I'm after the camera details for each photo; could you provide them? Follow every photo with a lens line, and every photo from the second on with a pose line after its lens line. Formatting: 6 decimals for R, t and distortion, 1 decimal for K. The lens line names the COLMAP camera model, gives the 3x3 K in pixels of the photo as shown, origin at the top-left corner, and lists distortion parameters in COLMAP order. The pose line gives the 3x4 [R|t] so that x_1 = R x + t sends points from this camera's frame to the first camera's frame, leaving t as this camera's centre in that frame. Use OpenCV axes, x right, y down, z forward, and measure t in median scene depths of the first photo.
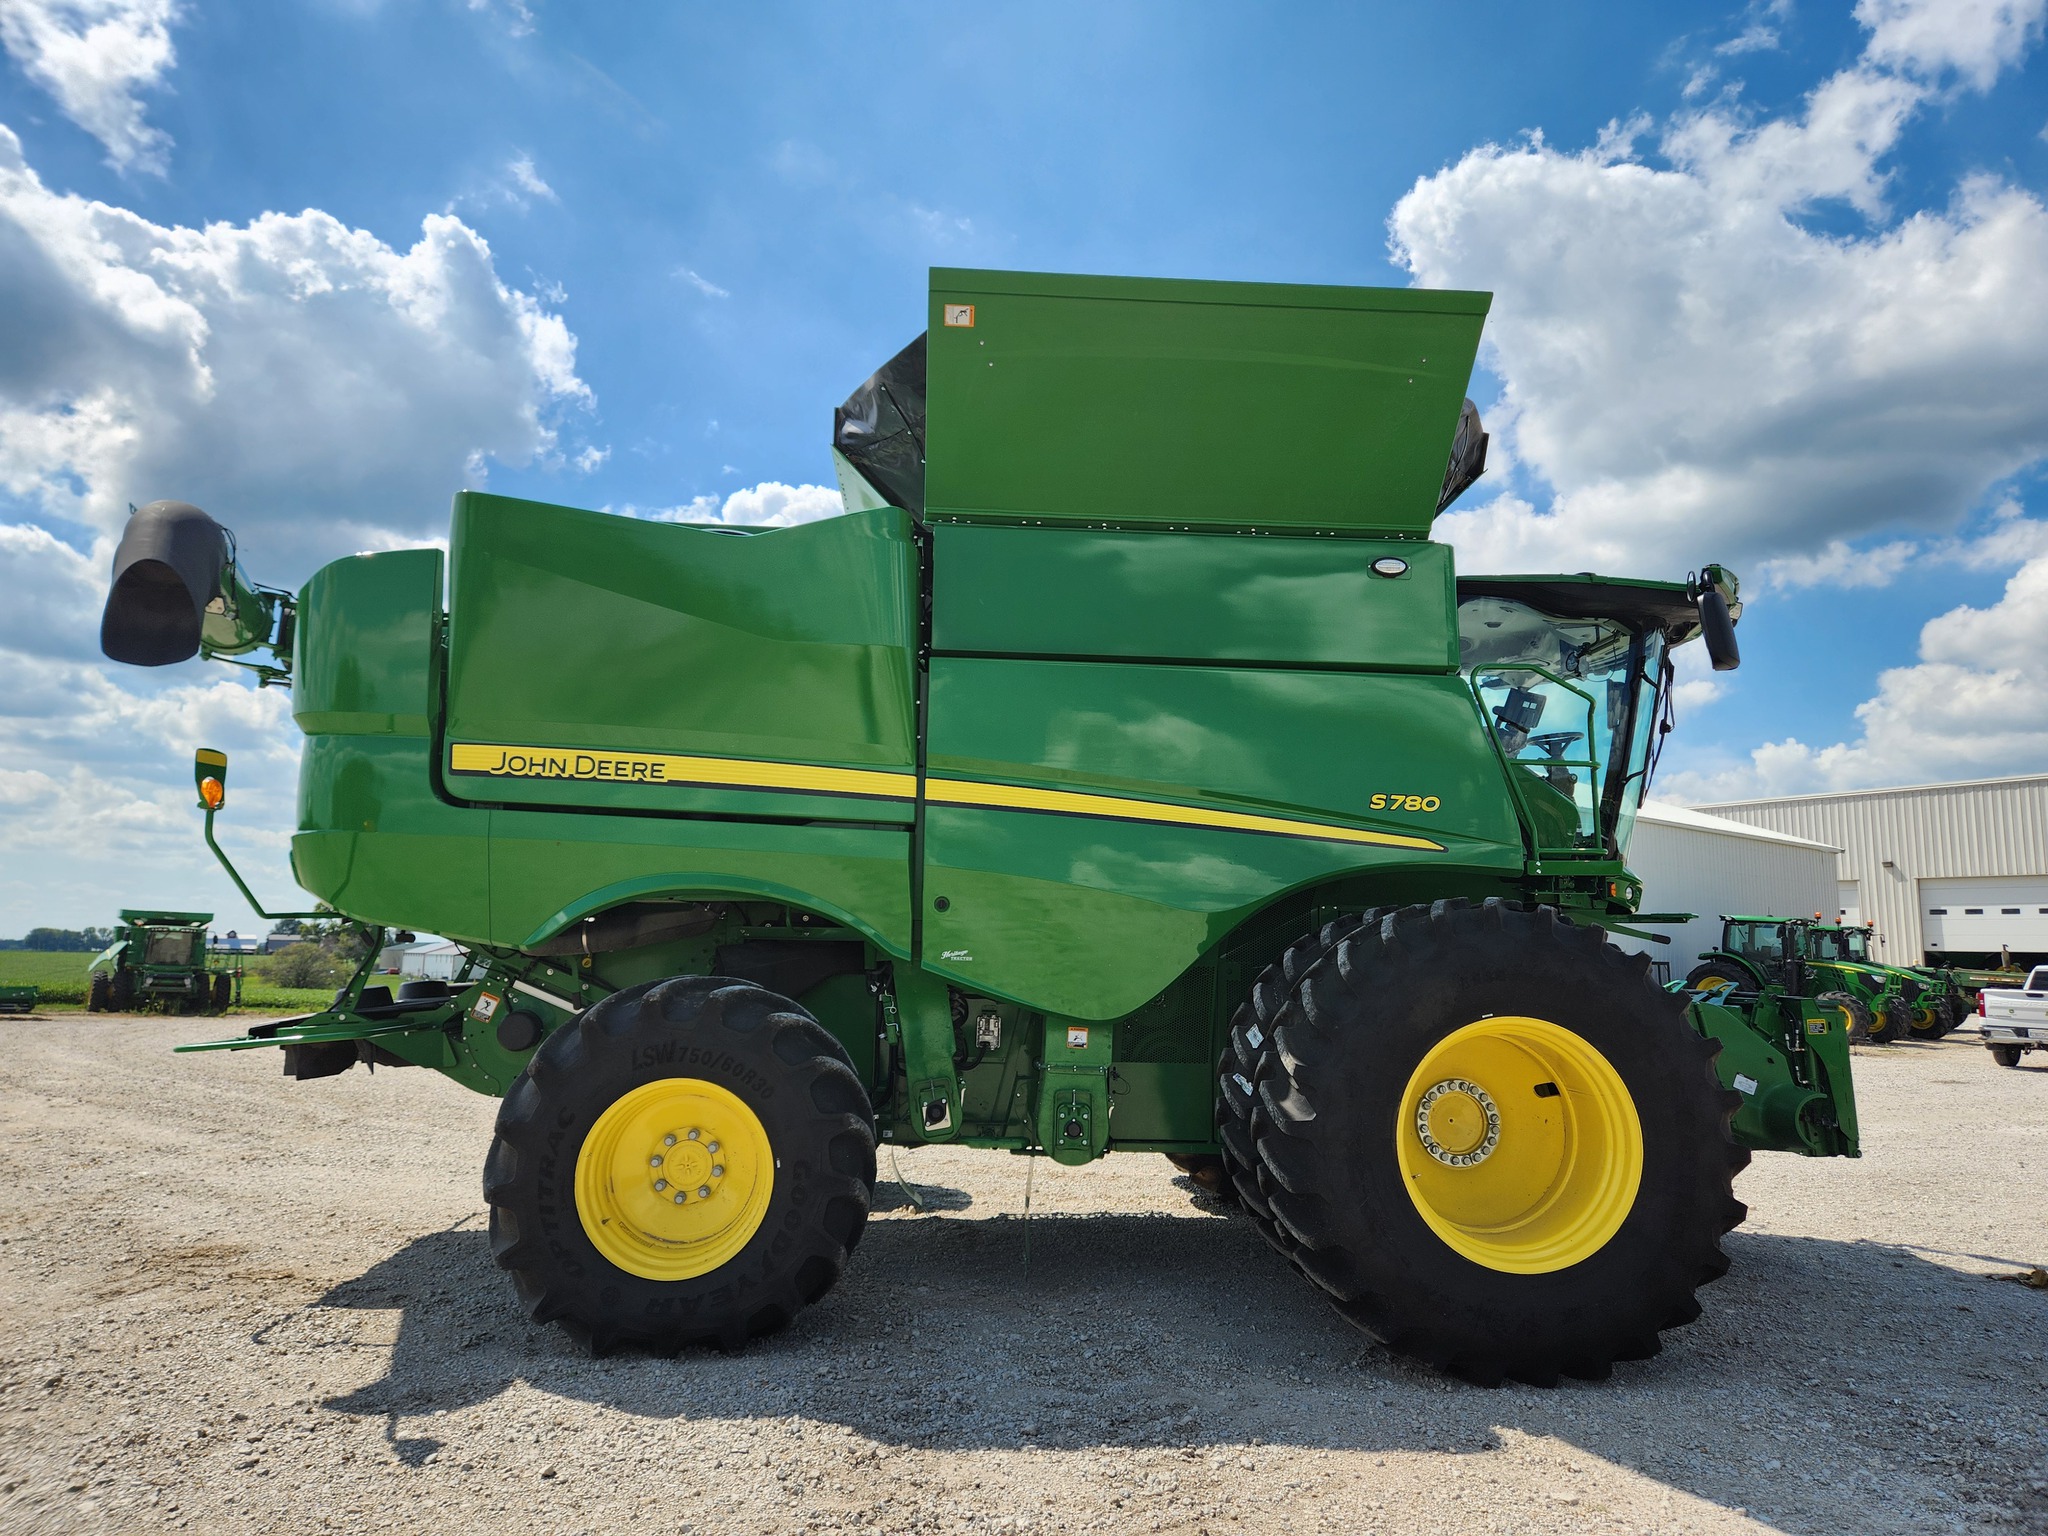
lens RADIAL K [[1369.0, 0, 1031.9], [0, 1369.0, 760.2], [0, 0, 1]] dist [0.087849, -0.069793]
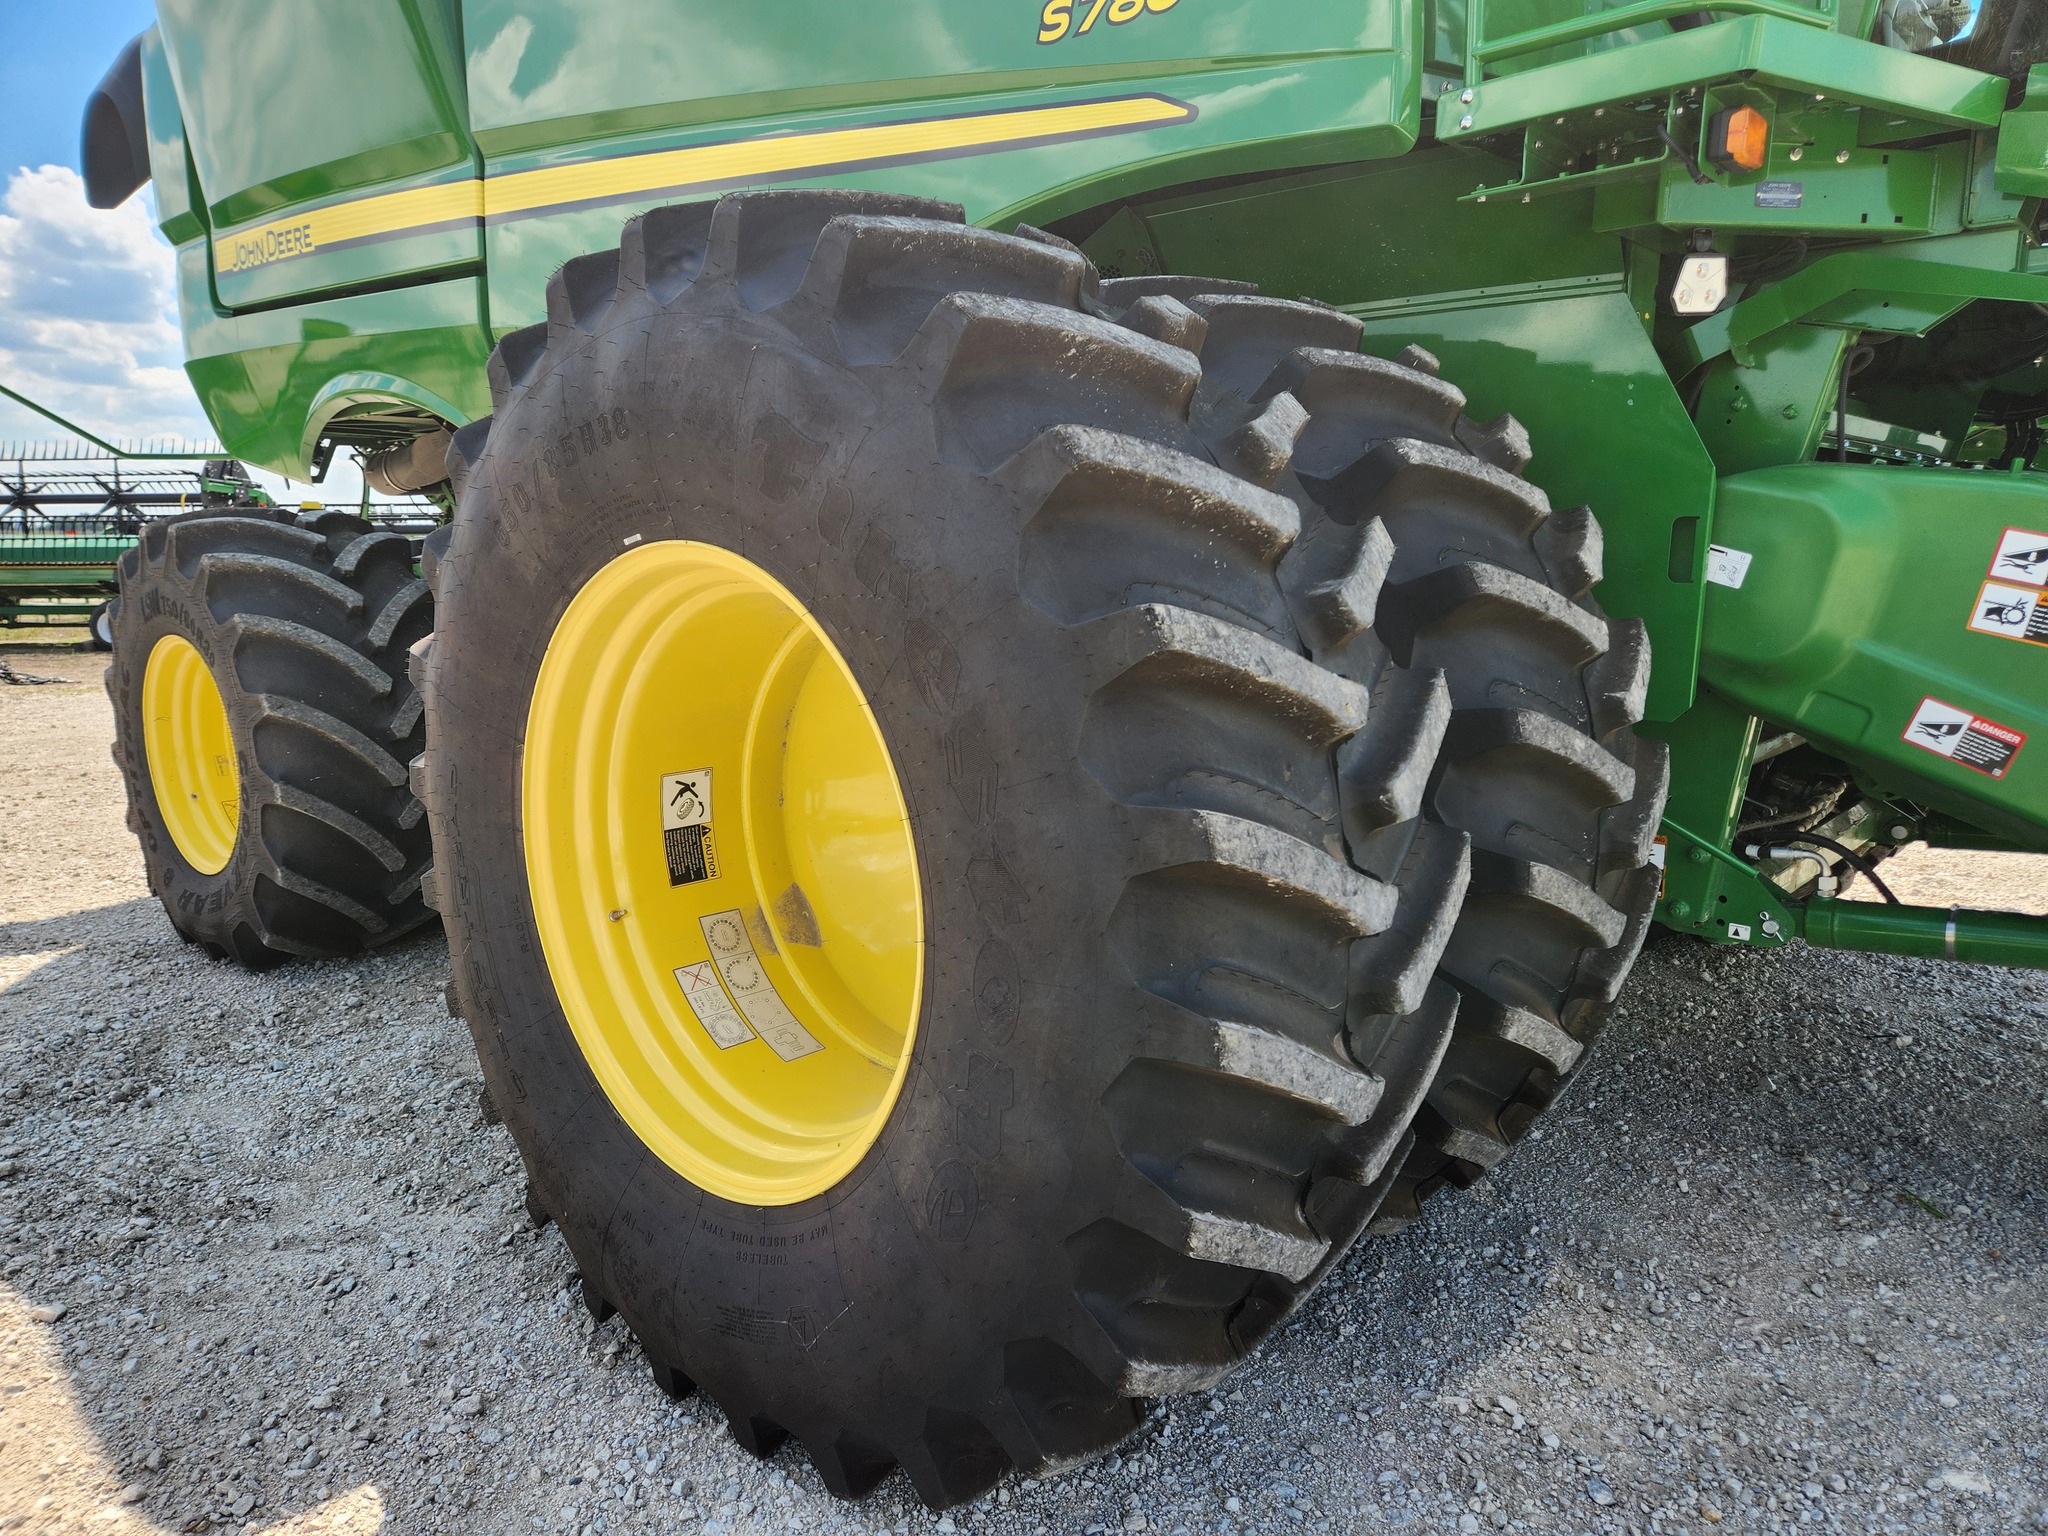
lens RADIAL K [[1369.0, 0, 1031.9], [0, 1369.0, 760.2], [0, 0, 1]] dist [0.087849, -0.069793]
pose [[0.692251, 0.100350, -0.714646, 0.579075], [0.116716, 0.961678, 0.248097, 0.138711], [0.712156, -0.255156, 0.654010, 0.710733]]
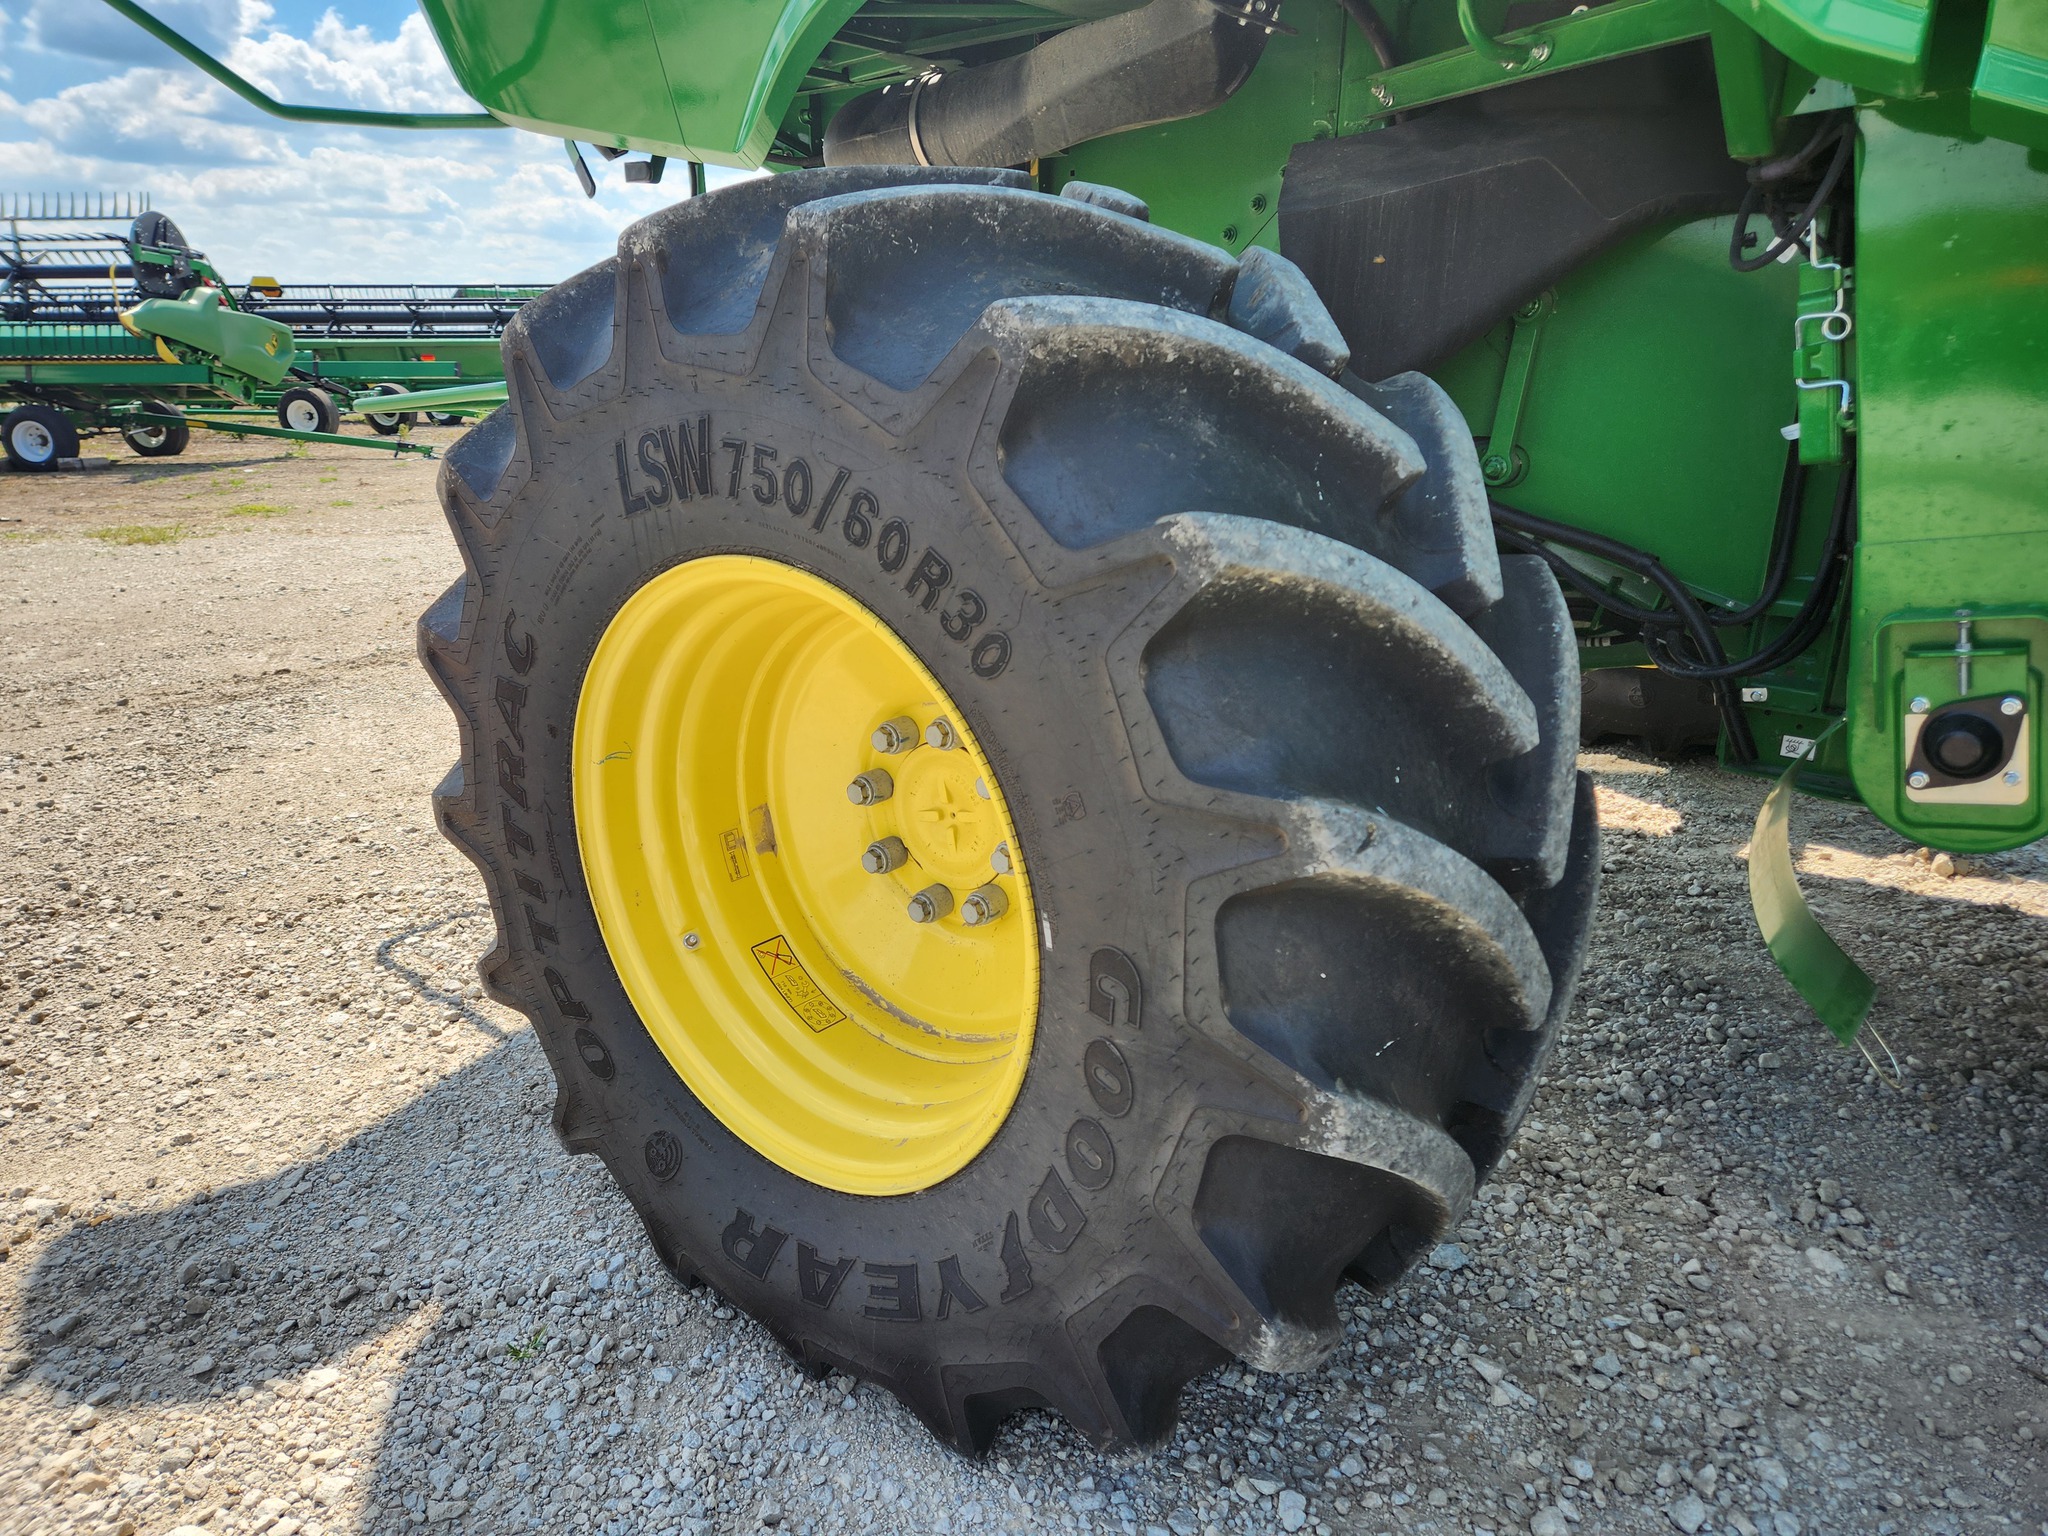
lens RADIAL K [[1369.0, 0, 1031.9], [0, 1369.0, 760.2], [0, 0, 1]] dist [0.087849, -0.069793]
pose [[0.730614, 0.186519, -0.656821, -0.027268], [0.111781, 0.916312, 0.384548, 0.148861], [0.673579, -0.354376, 0.648621, 0.746569]]
